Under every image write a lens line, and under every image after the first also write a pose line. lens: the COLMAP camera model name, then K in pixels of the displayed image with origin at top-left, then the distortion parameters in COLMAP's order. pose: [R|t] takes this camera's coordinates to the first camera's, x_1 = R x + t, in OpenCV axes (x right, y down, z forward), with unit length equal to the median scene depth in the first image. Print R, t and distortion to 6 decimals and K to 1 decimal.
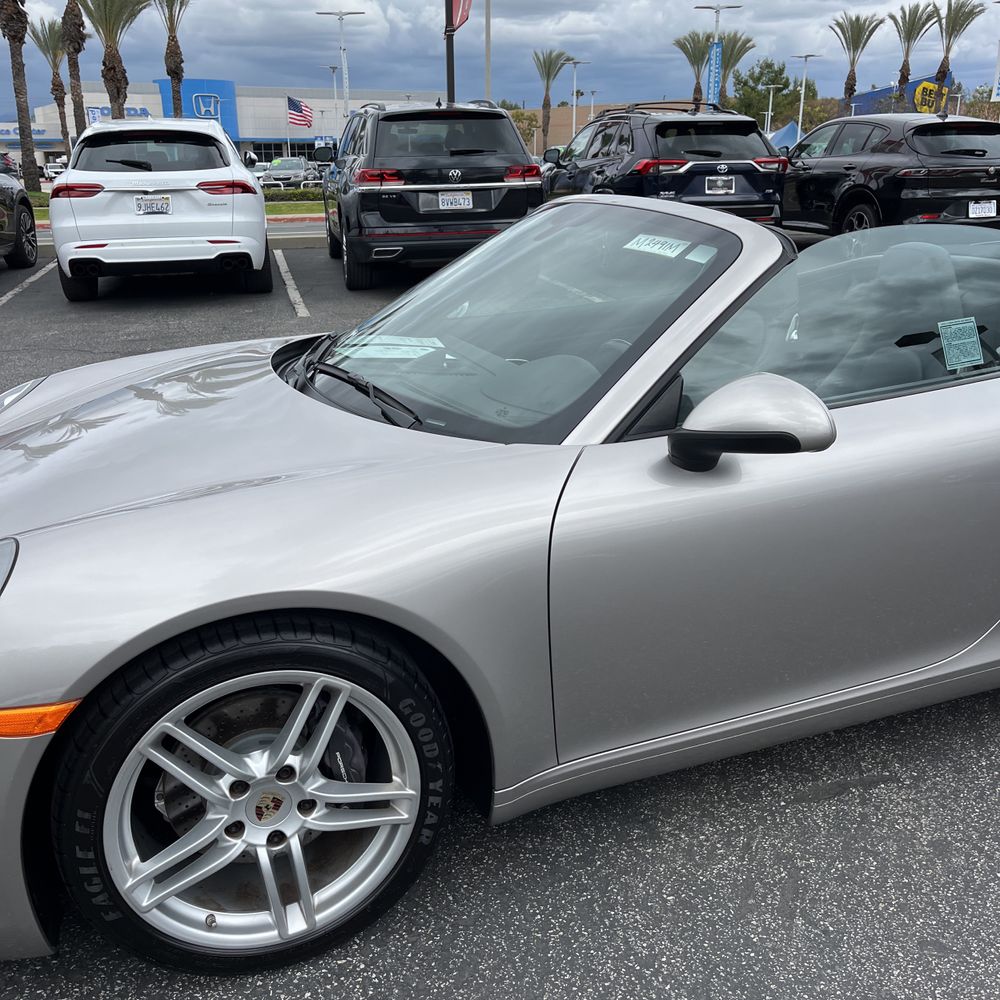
lens RADIAL K [[1008.6, 0, 506.9], [0, 1008.6, 500.9], [0, 0, 1]] dist [0.024942, -0.001741]
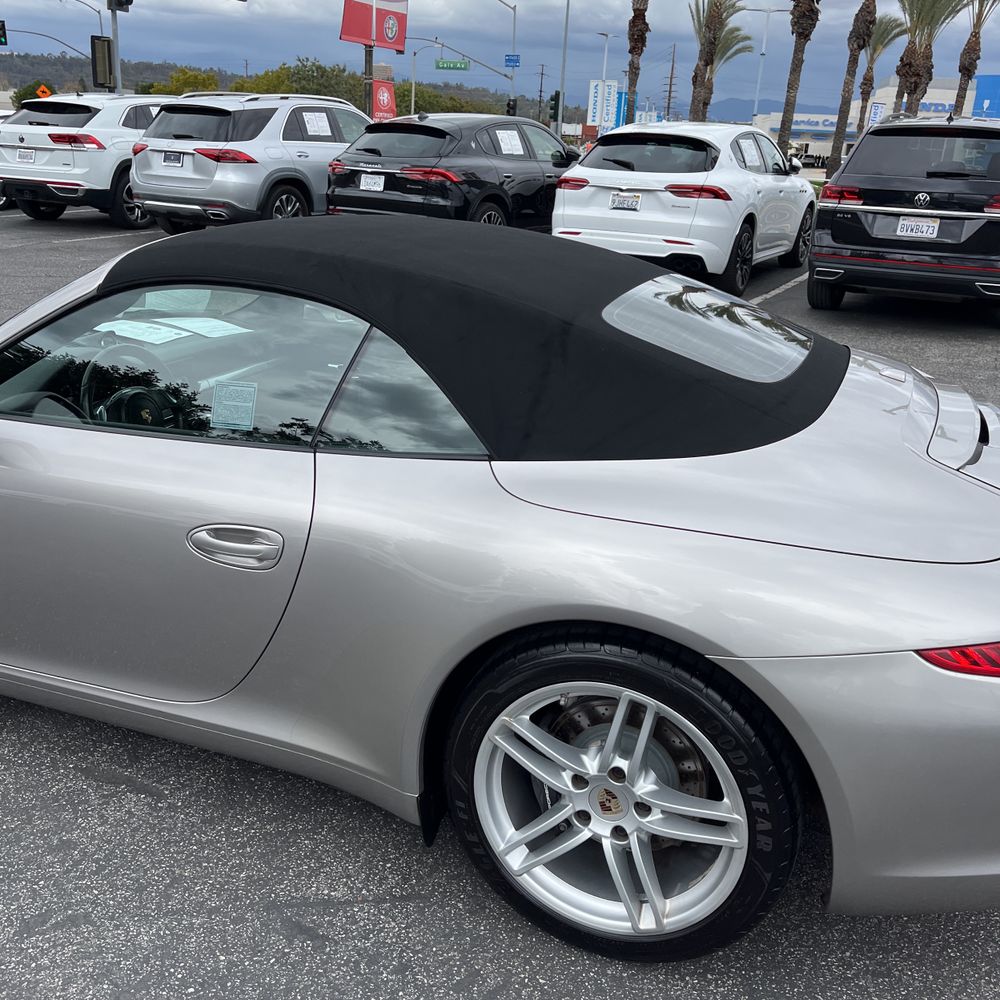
lens RADIAL K [[1020.2, 0, 497.5], [0, 1020.2, 501.0], [0, 0, 1]] dist [0.002595, 0.036424]
pose [[0.744599, 0.272962, -0.609151, 0.294256], [-0.271587, 0.957505, 0.097084, -0.053284], [0.609765, 0.093149, 0.787090, 0.086129]]
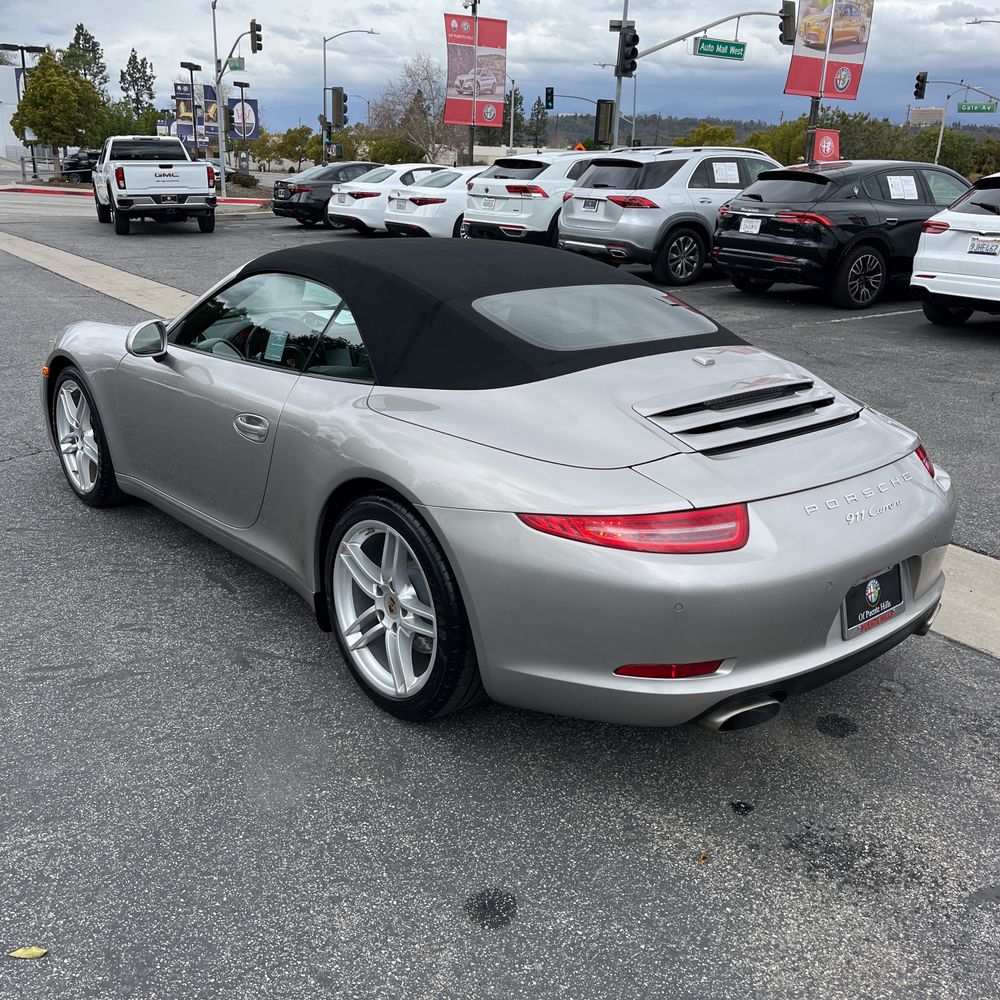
lens RADIAL K [[1008.6, 0, 506.9], [0, 1008.6, 500.9], [0, 0, 1]] dist [0.024942, -0.001741]
pose [[0.360076, 0.322900, -0.875260, 0.478524], [-0.339885, 0.919117, 0.199253, -0.086040], [0.868806, 0.225742, 0.440701, 0.152460]]
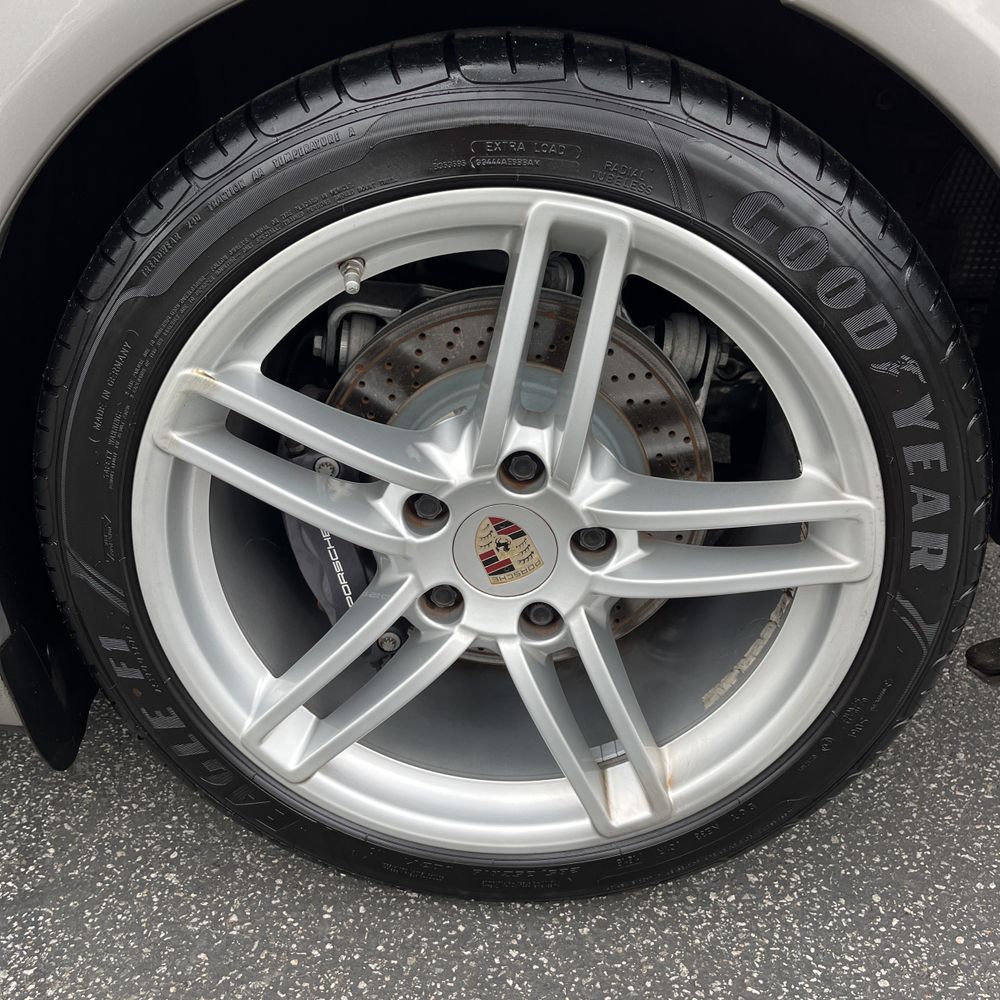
lens RADIAL K [[1008.6, 0, 506.9], [0, 1008.6, 500.9], [0, 0, 1]] dist [0.024942, -0.001741]
pose [[0.925966, 0.199895, -0.320358, 0.227343], [-0.153083, 0.974266, 0.165444, 0.001517], [0.345185, -0.104154, 0.932738, 0.193128]]
